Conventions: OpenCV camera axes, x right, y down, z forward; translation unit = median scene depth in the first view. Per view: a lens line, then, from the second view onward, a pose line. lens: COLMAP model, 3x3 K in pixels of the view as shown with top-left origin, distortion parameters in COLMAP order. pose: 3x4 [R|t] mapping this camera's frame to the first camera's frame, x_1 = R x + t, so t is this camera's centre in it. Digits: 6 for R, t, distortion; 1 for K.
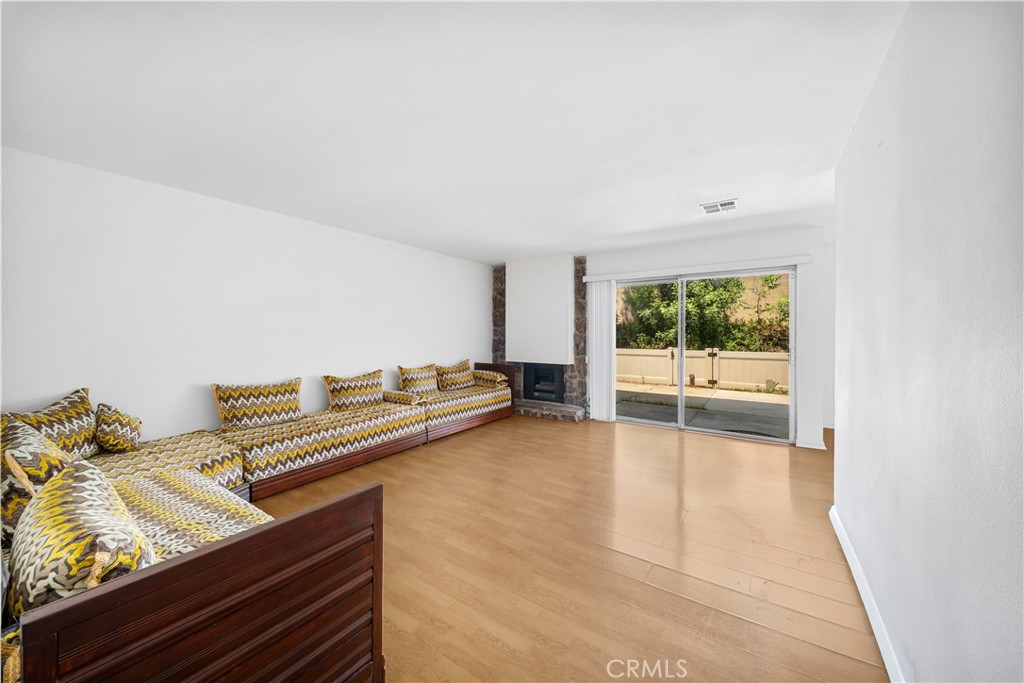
lens RADIAL K [[367.7, 0, 513.5], [0, 367.7, 329.7], [0, 0, 1]] dist [0.007375, -0.005637]
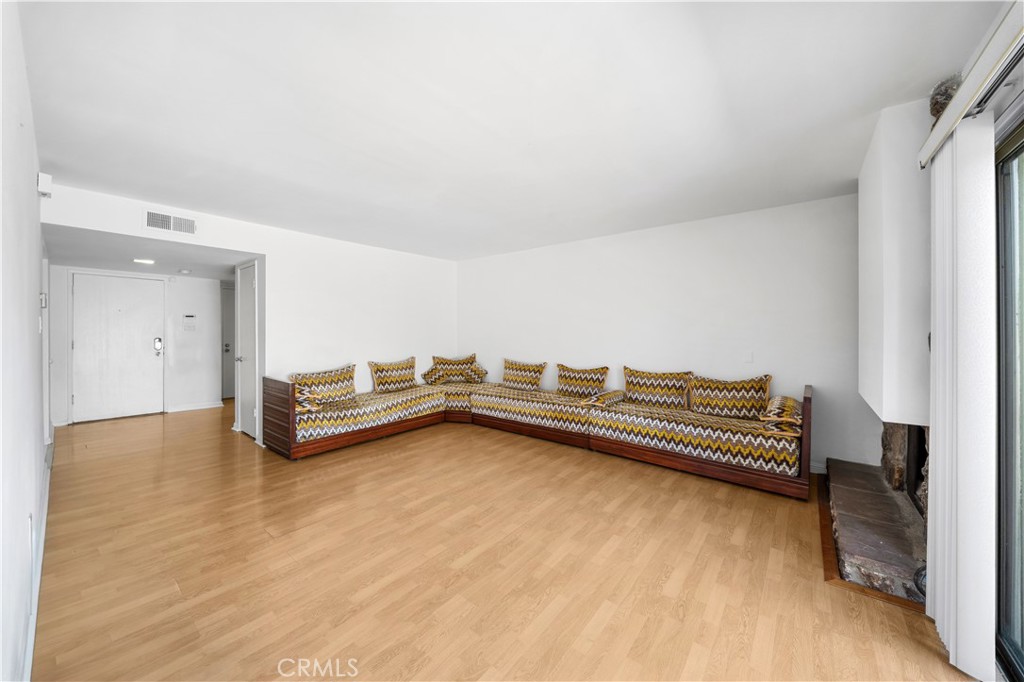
lens RADIAL K [[362.5, 0, 511.7], [0, 362.5, 334.1], [0, 0, 1]] dist [0.001218, -0.004112]
pose [[-0.080595, 0.018293, -0.996579, 0.773221], [0.005503, 0.999825, 0.017907, 0.001000], [0.996732, -0.004041, -0.080682, 0.999633]]
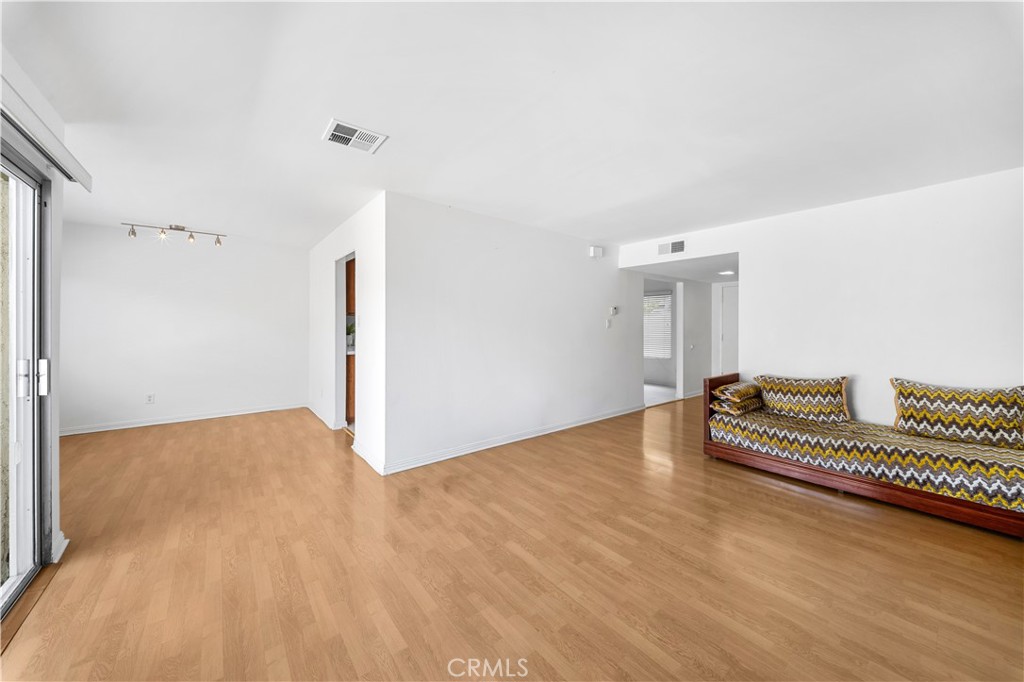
lens RADIAL K [[367.7, 0, 513.5], [0, 367.7, 329.2], [0, 0, 1]] dist [0.007375, -0.005637]
pose [[-0.956903, -0.002087, 0.290400, 0.078851], [-0.001188, 0.999994, 0.003273, 0.010008], [-0.290405, 0.002787, -0.956900, 1.427867]]
